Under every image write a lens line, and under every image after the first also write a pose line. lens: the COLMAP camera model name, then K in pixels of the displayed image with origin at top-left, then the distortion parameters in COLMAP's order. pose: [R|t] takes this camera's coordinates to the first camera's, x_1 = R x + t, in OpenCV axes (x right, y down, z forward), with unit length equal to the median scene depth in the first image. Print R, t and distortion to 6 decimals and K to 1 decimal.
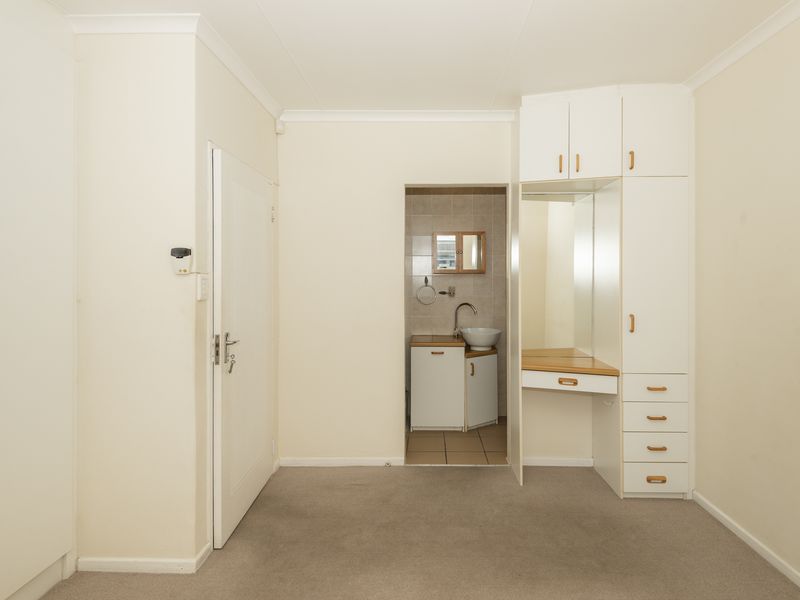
lens RADIAL K [[405.5, 0, 401.1], [0, 405.5, 281.6], [0, 0, 1]] dist [-0.001384, -0.000568]
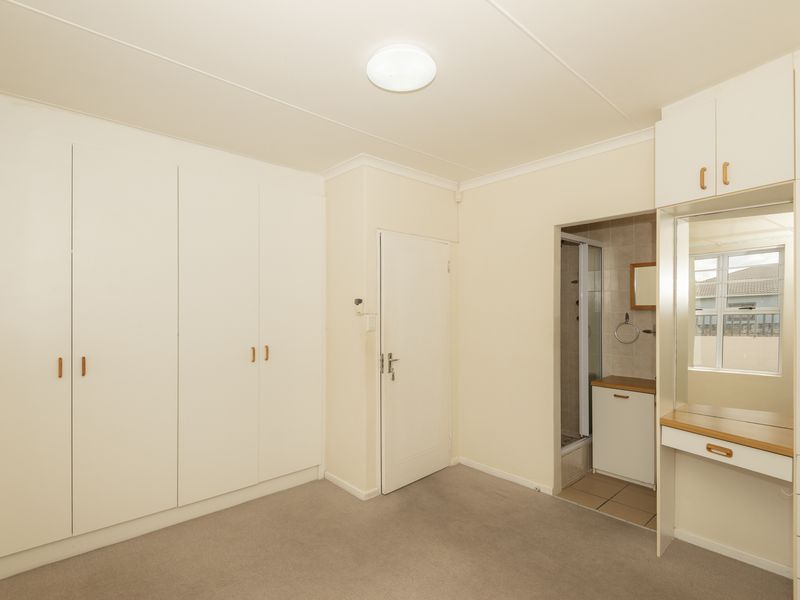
lens RADIAL K [[388.0, 0, 400.6], [0, 388.0, 311.9], [0, 0, 1]] dist [0.000528, -0.013034]
pose [[0.689741, 0.002443, -0.724052, 0.534290], [-0.002515, 0.999996, 0.000978, -0.023447], [0.724052, 0.001147, 0.689745, 0.030774]]
